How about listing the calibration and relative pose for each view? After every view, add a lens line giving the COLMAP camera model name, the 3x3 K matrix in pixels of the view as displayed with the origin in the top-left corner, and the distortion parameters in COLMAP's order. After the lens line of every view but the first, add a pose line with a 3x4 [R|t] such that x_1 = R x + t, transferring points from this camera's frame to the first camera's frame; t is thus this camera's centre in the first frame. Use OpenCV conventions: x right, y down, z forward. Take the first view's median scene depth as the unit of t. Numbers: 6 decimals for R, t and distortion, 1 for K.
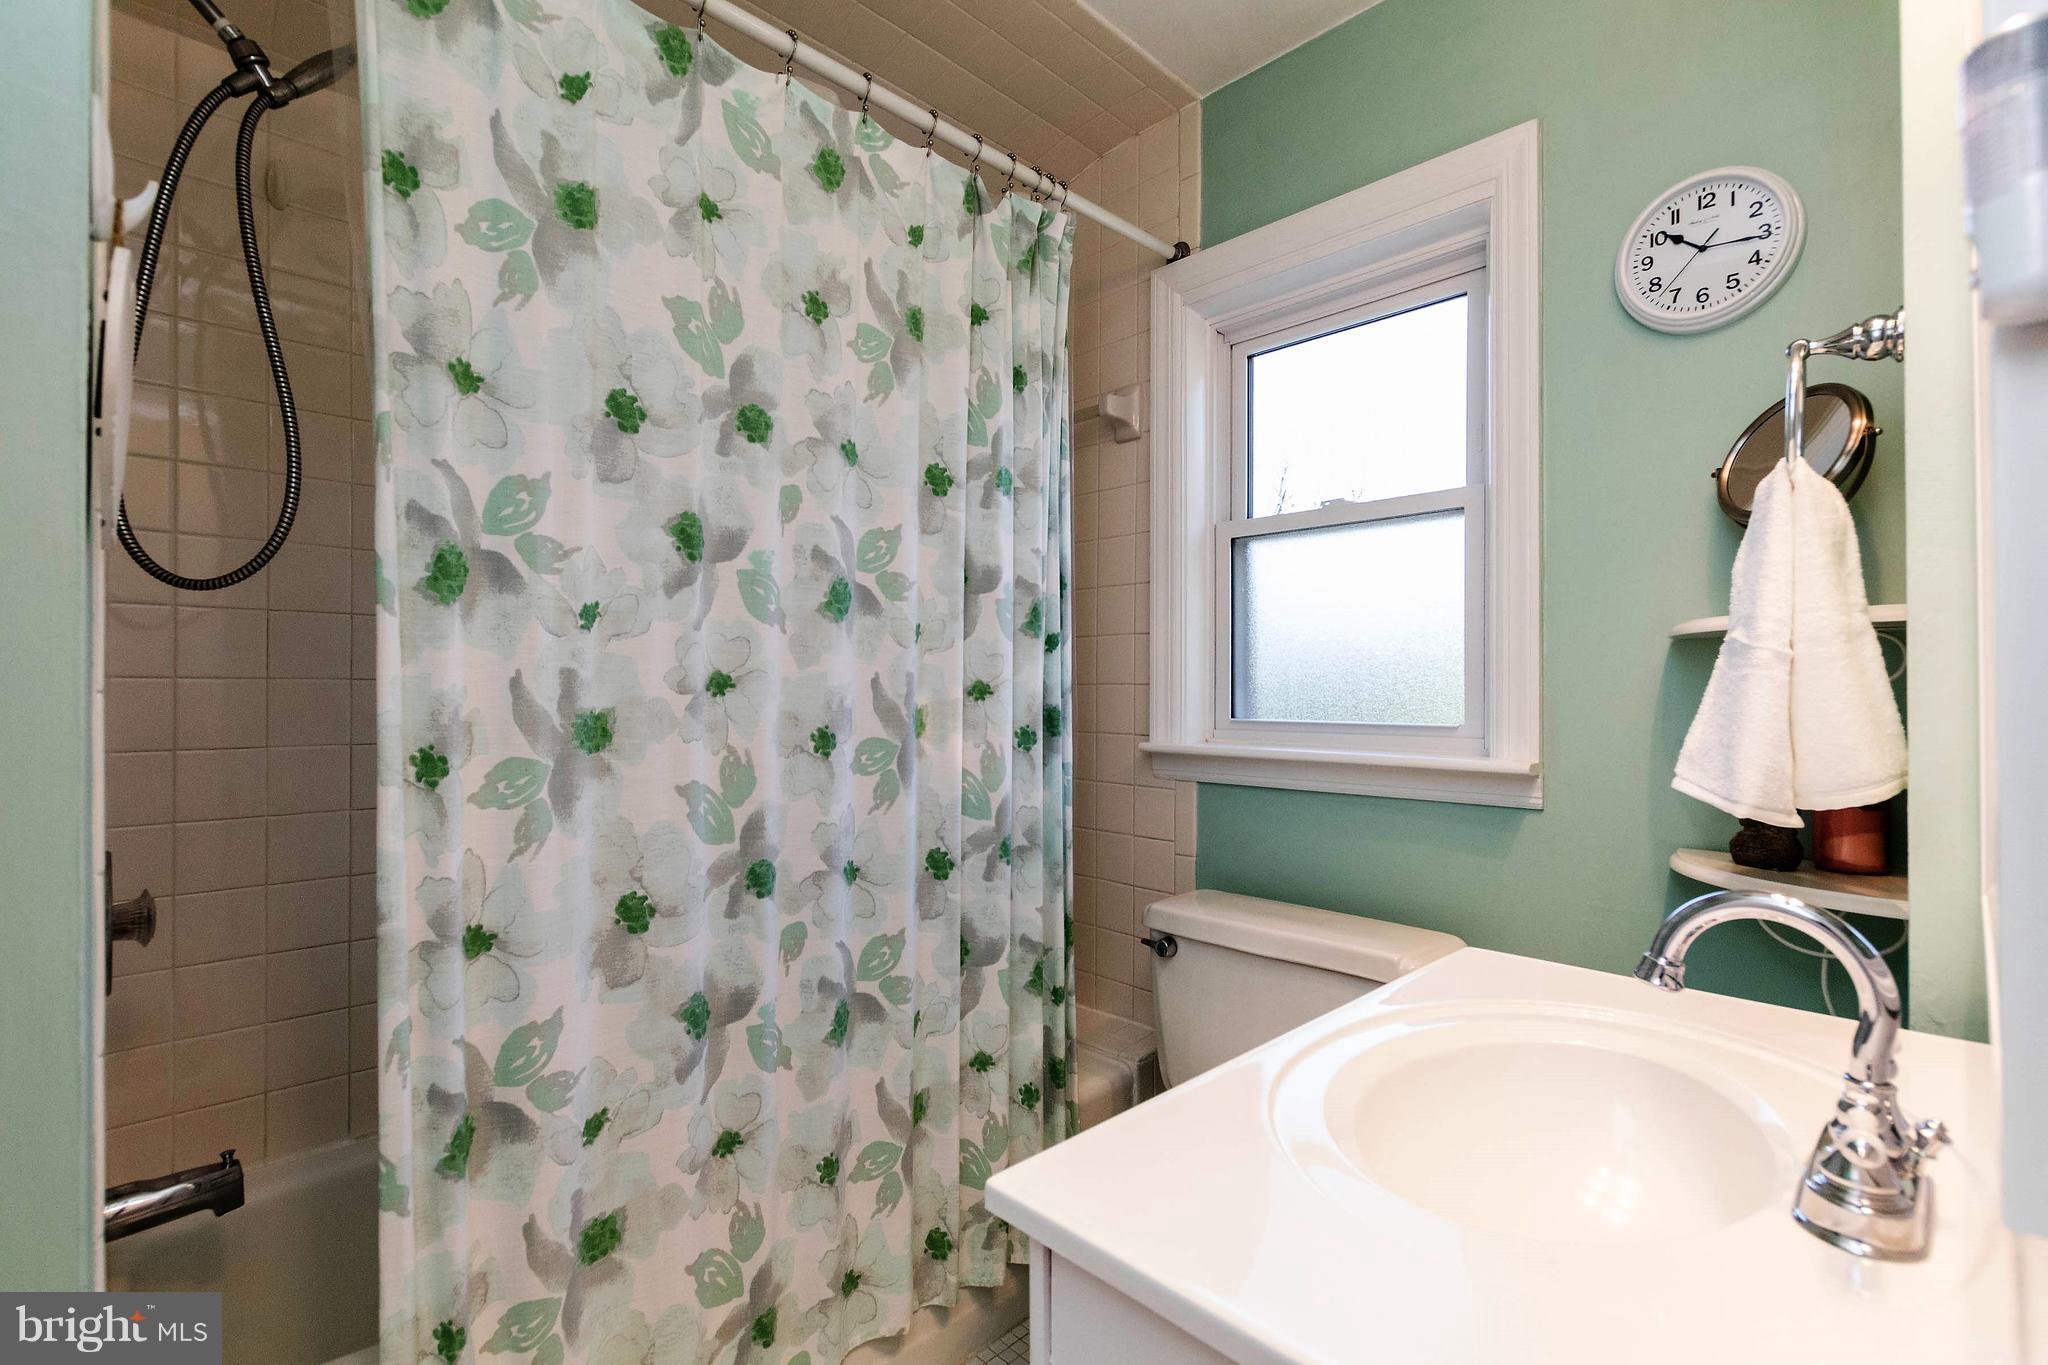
lens RADIAL K [[944.8, 0, 1024.1], [0, 944.8, 686.6], [0, 0, 1]] dist [0.010897, -0.000498]
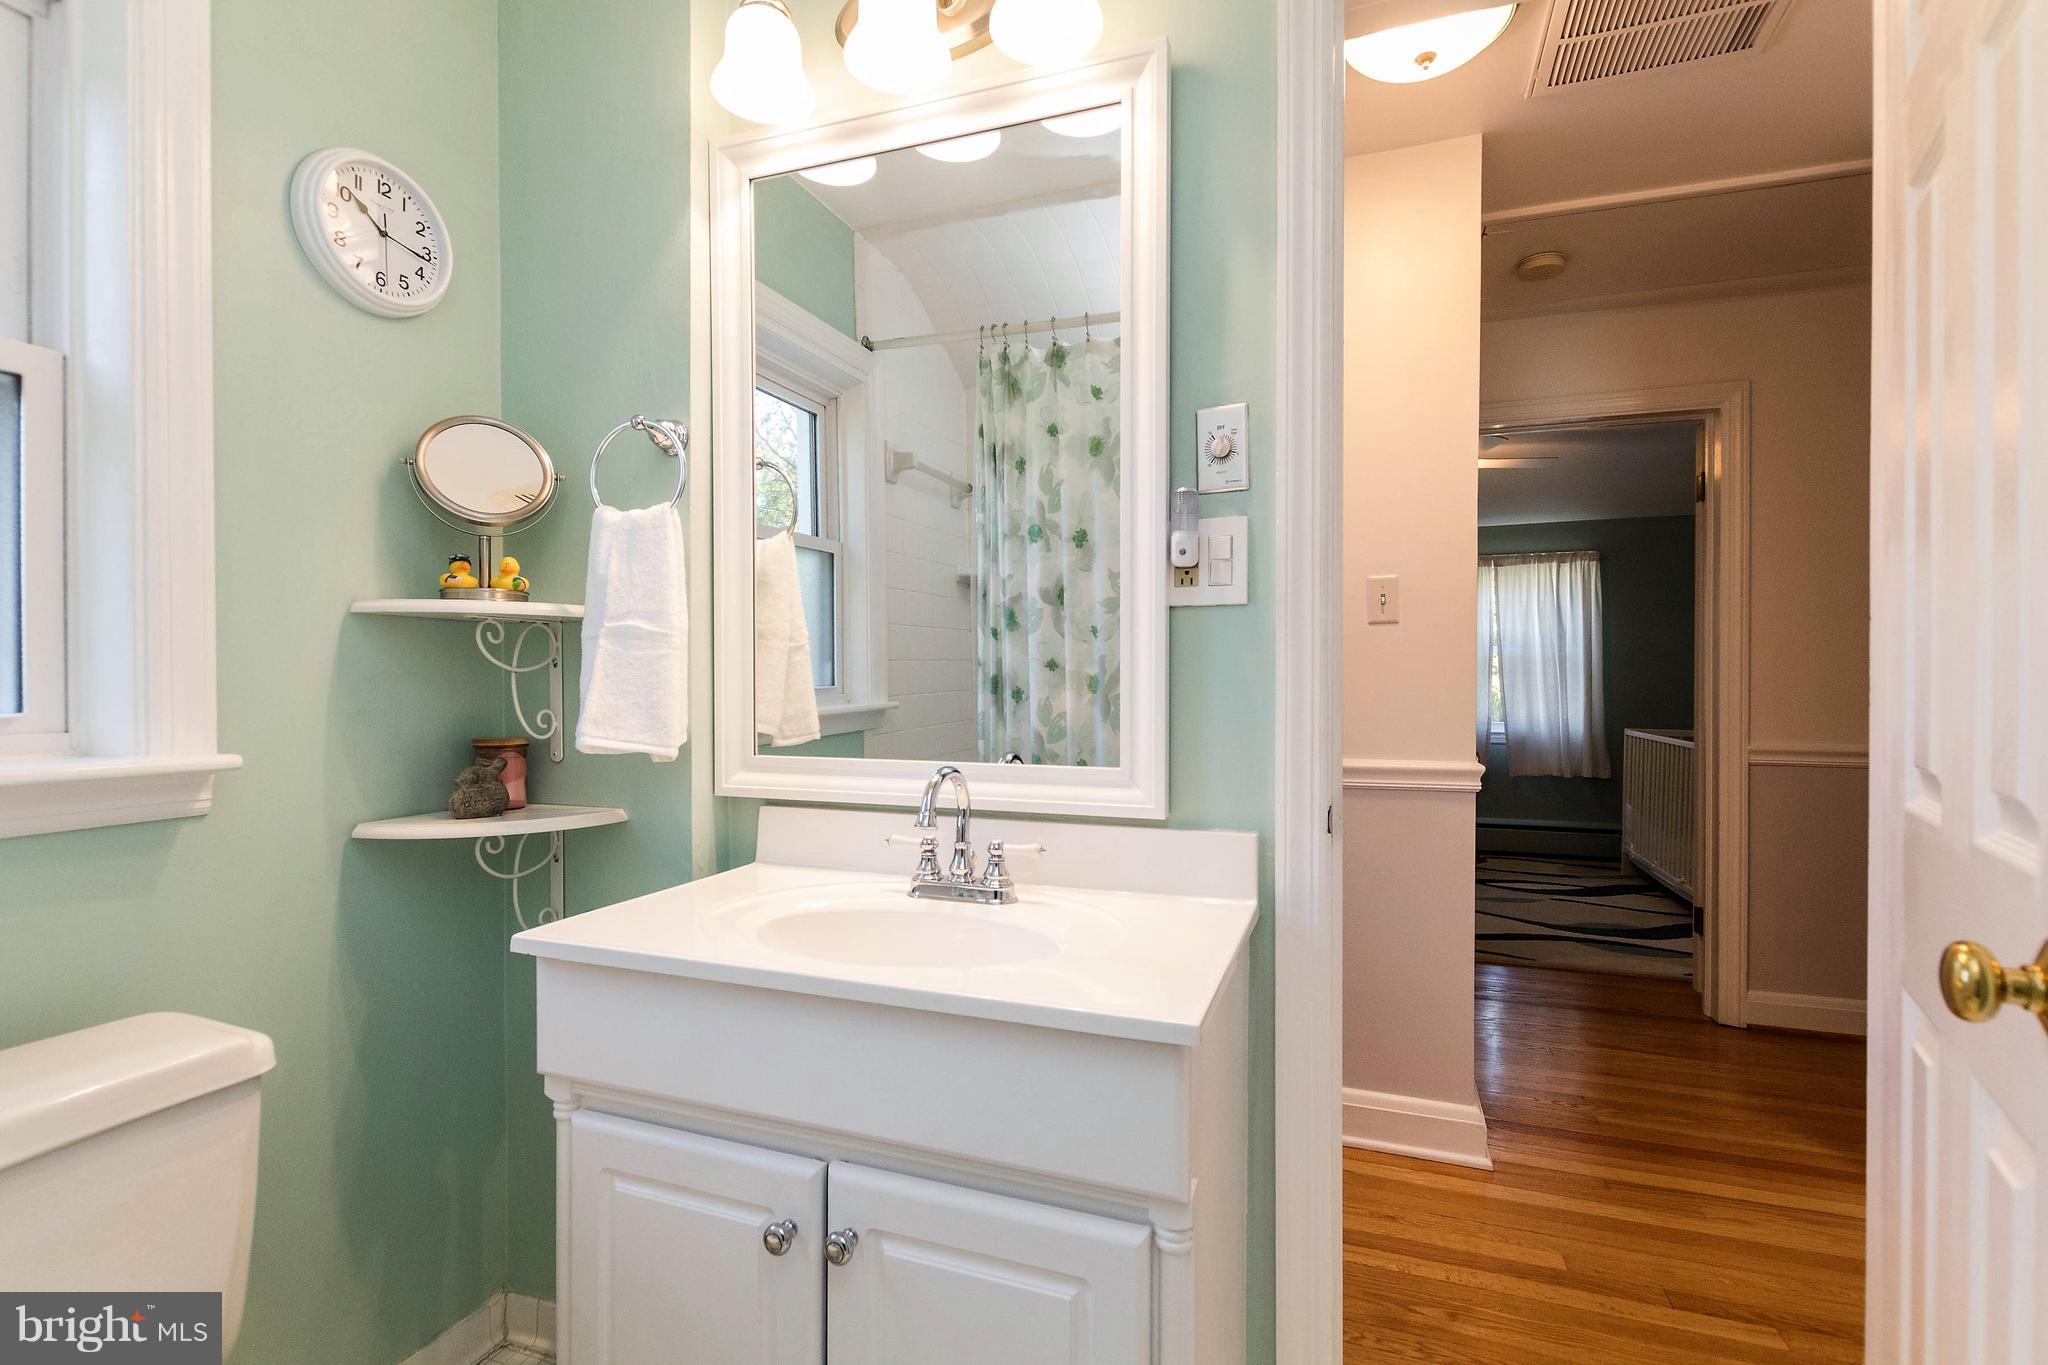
lens RADIAL K [[944.8, 0, 1024.7], [0, 944.8, 688.6], [0, 0, 1]] dist [0.010897, -0.000498]
pose [[-0.415638, 0.000249, 0.909530, -0.494445], [-0.003522, 0.999992, -0.001884, 0.026897], [-0.909523, -0.003987, -0.415634, 0.784916]]
